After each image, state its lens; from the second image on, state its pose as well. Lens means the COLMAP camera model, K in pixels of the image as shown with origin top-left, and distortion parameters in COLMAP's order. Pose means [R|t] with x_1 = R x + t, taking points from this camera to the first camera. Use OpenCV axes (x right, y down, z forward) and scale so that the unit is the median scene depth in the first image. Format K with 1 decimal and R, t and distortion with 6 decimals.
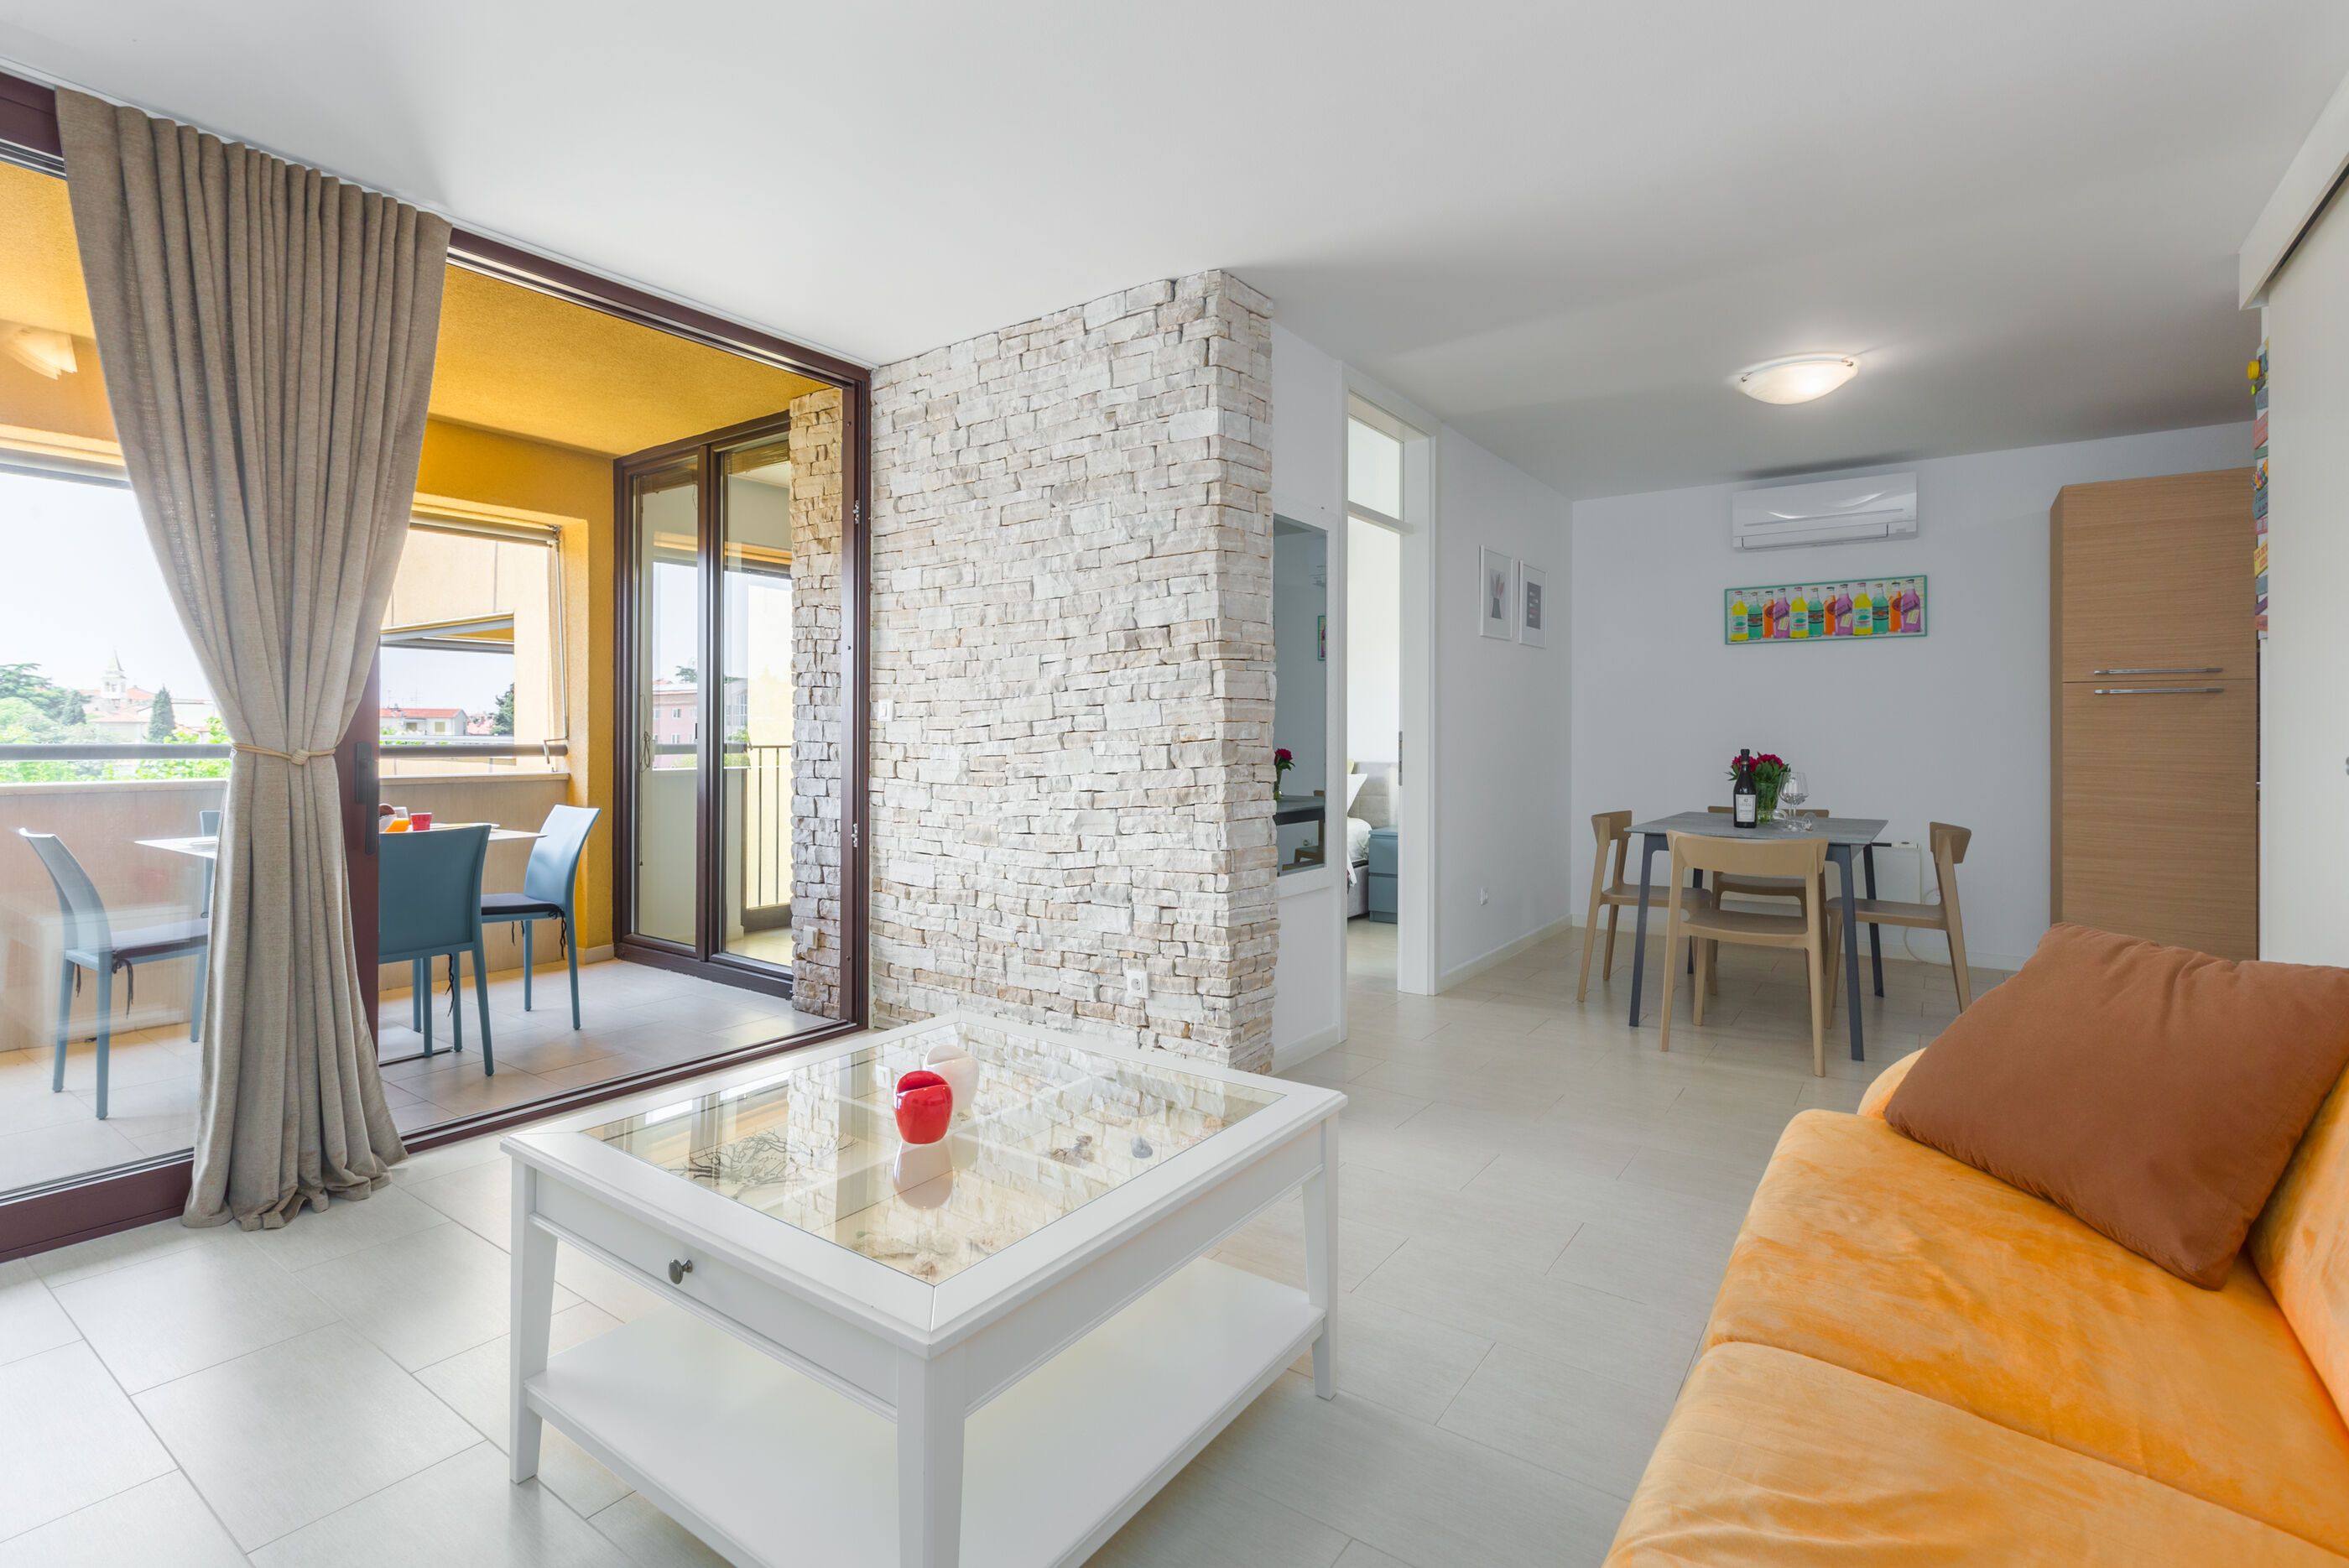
lens RADIAL K [[1080.7, 0, 1165.5], [0, 1080.7, 730.1], [0, 0, 1]] dist [0.001092, 0.000169]
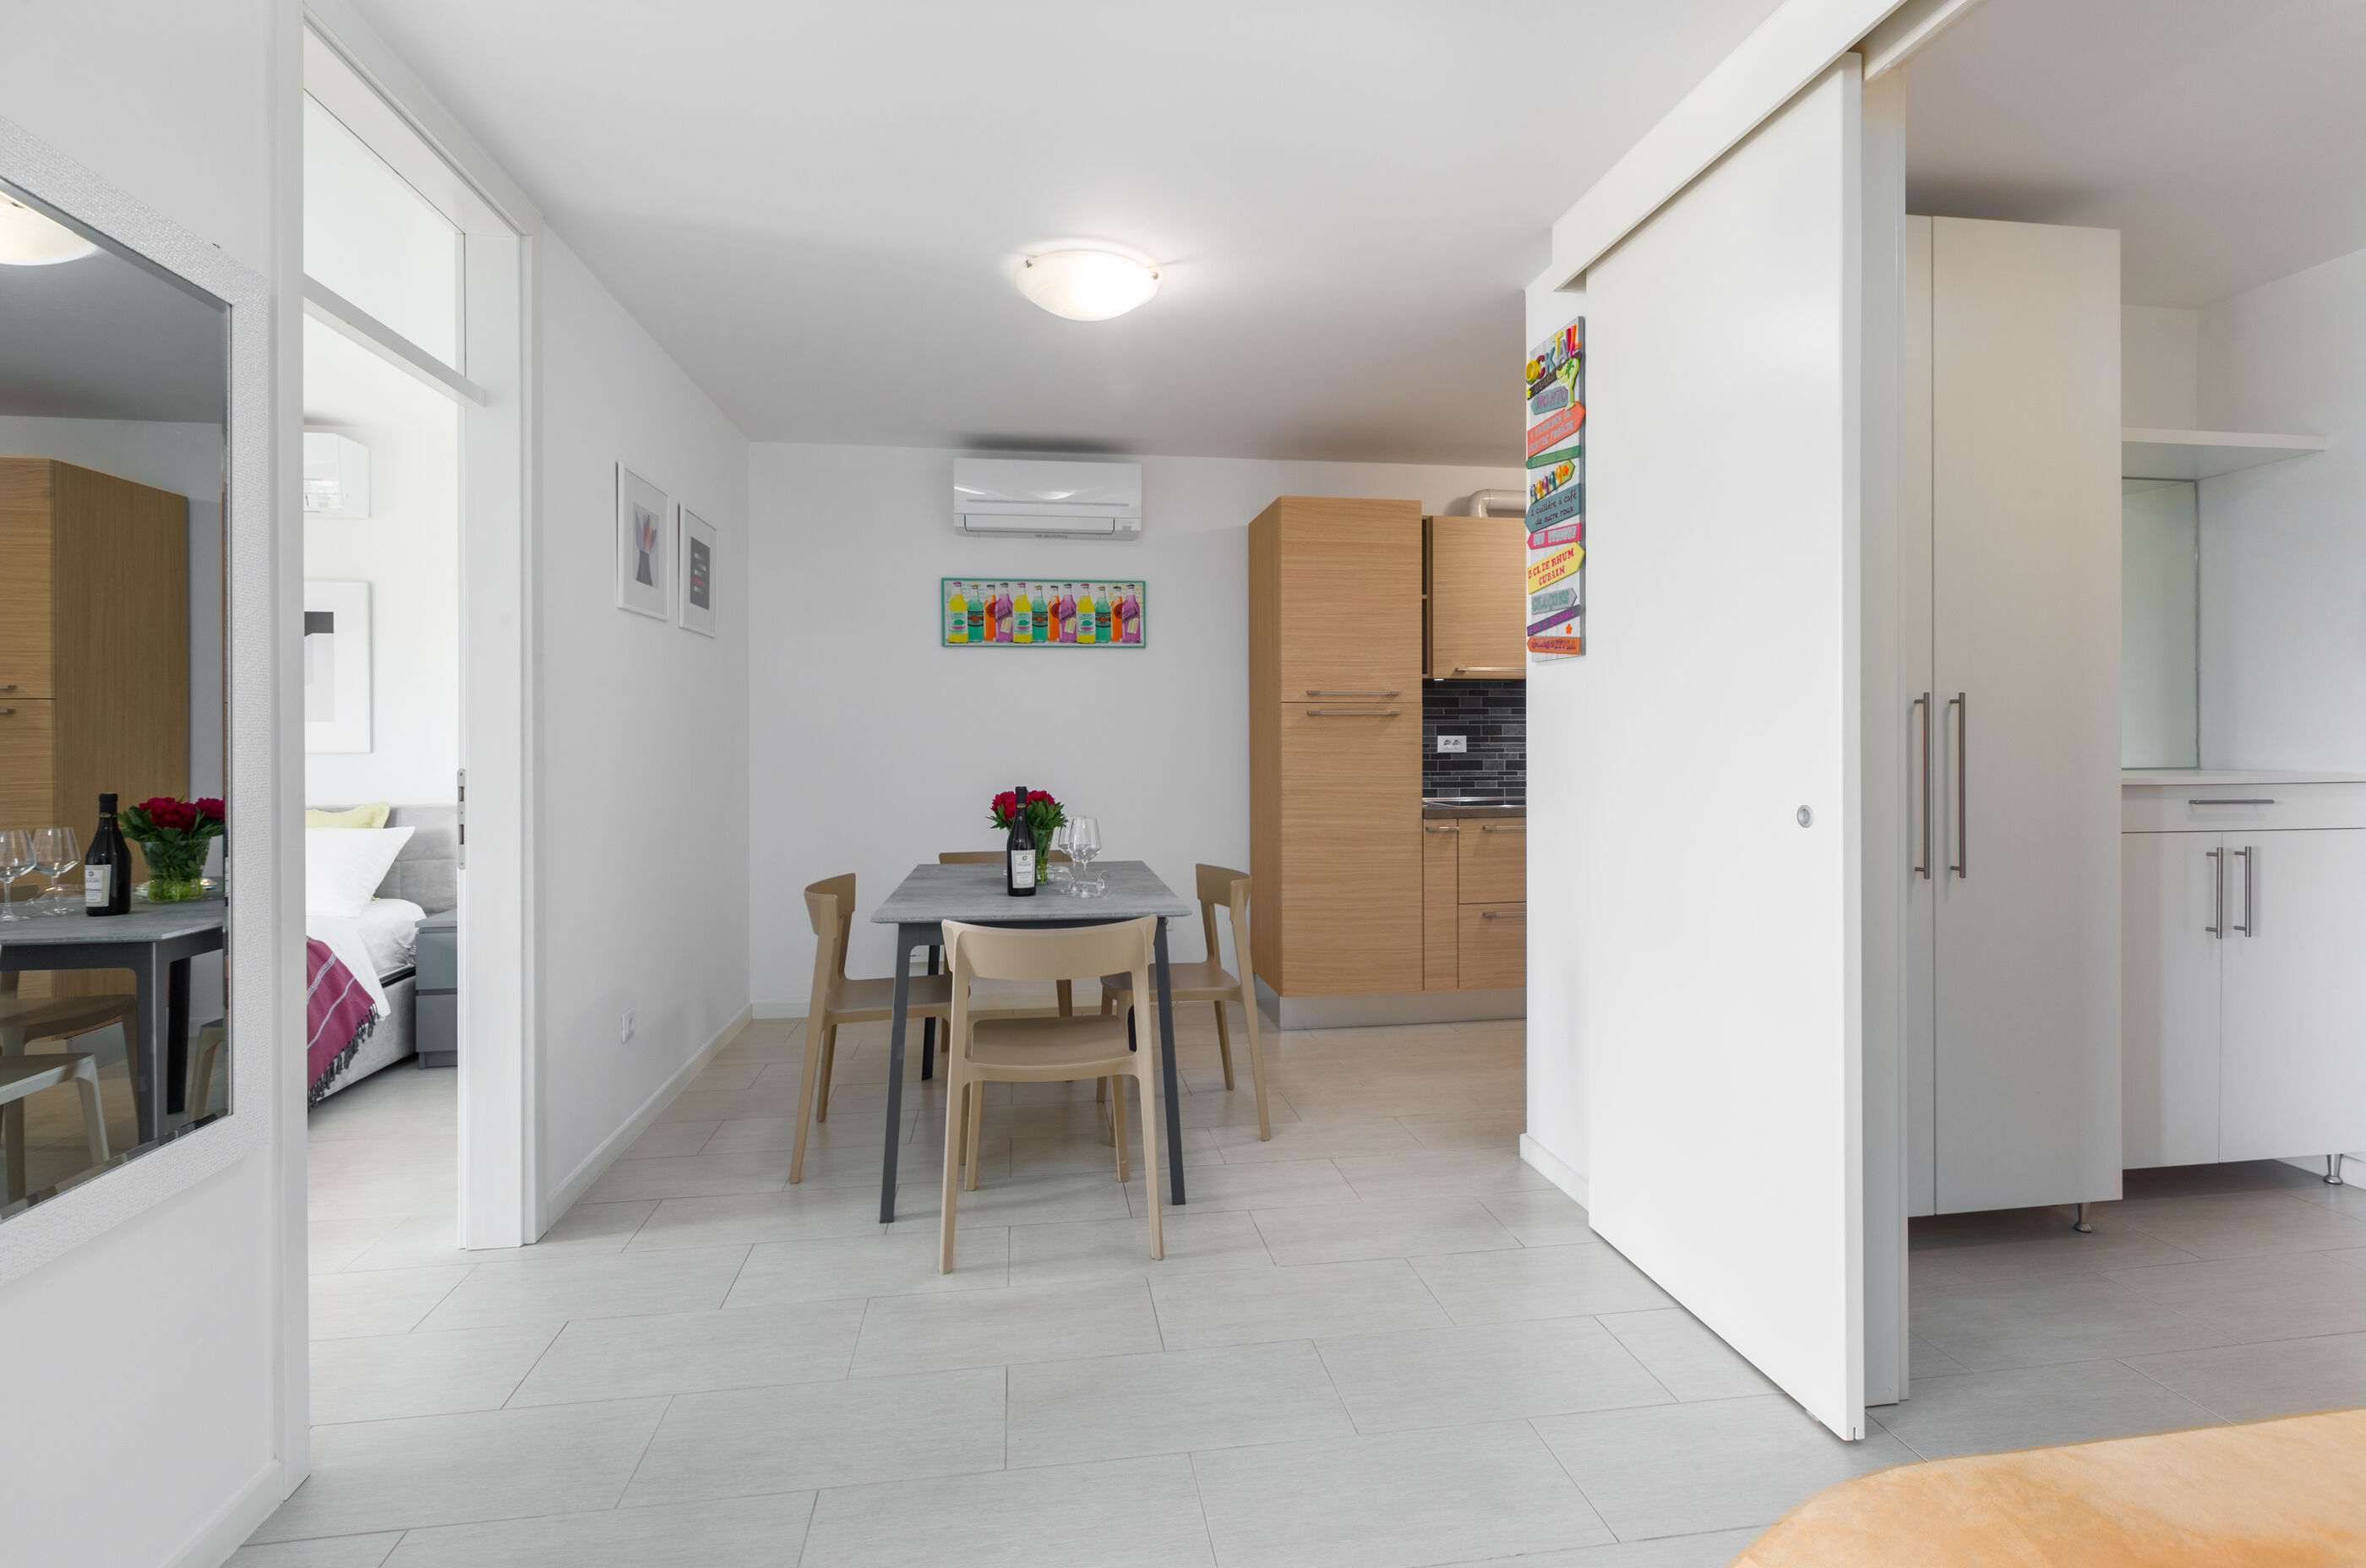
lens RADIAL K [[1105.0, 0, 1186.1], [0, 1105.0, 740.6], [0, 0, 1]] dist [0.014710, 0.000036]
pose [[0.720546, -0.002333, 0.693403, 0.079164], [0.000864, 0.999997, 0.002467, -0.010884], [-0.693407, -0.001178, 0.720545, 0.298064]]
